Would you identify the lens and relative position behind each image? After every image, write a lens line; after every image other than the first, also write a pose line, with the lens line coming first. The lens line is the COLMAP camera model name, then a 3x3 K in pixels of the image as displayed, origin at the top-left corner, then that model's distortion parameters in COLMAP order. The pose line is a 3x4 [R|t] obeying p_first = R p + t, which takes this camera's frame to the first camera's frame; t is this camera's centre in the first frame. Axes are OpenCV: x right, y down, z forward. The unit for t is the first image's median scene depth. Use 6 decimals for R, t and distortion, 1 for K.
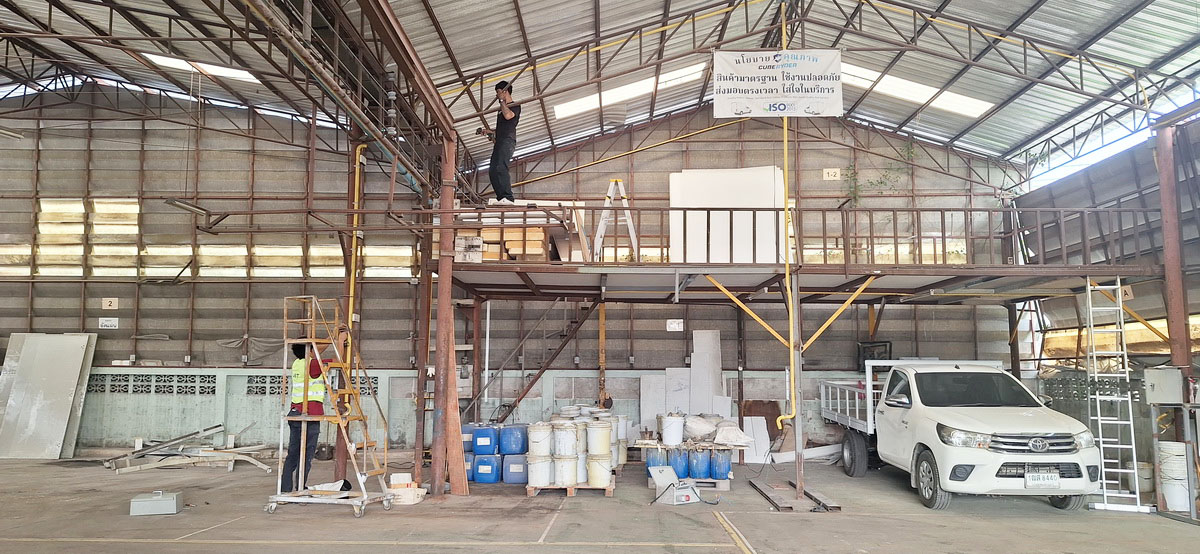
lens RADIAL K [[845.0, 0, 602.2], [0, 845.0, 284.1], [0, 0, 1]] dist [0.118399, -0.164039]
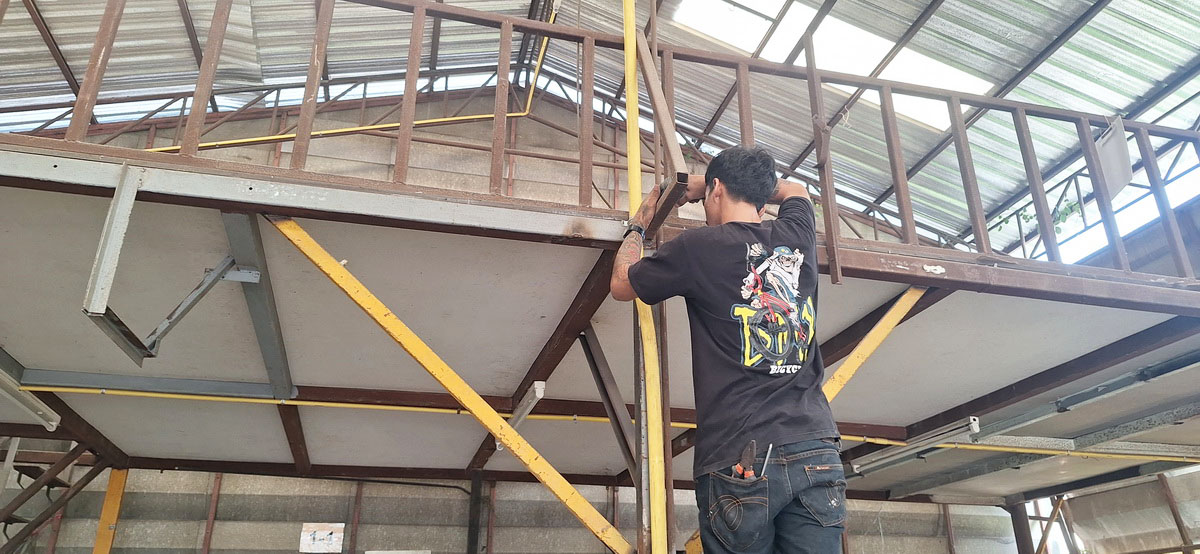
lens RADIAL K [[845.0, 0, 602.2], [0, 845.0, 284.1], [0, 0, 1]] dist [0.118399, -0.164039]
pose [[0.966680, 0.092667, 0.238627, 0.106965], [-0.017486, 0.953905, -0.299600, 0.054268], [-0.255391, 0.285444, 0.923741, 0.548109]]
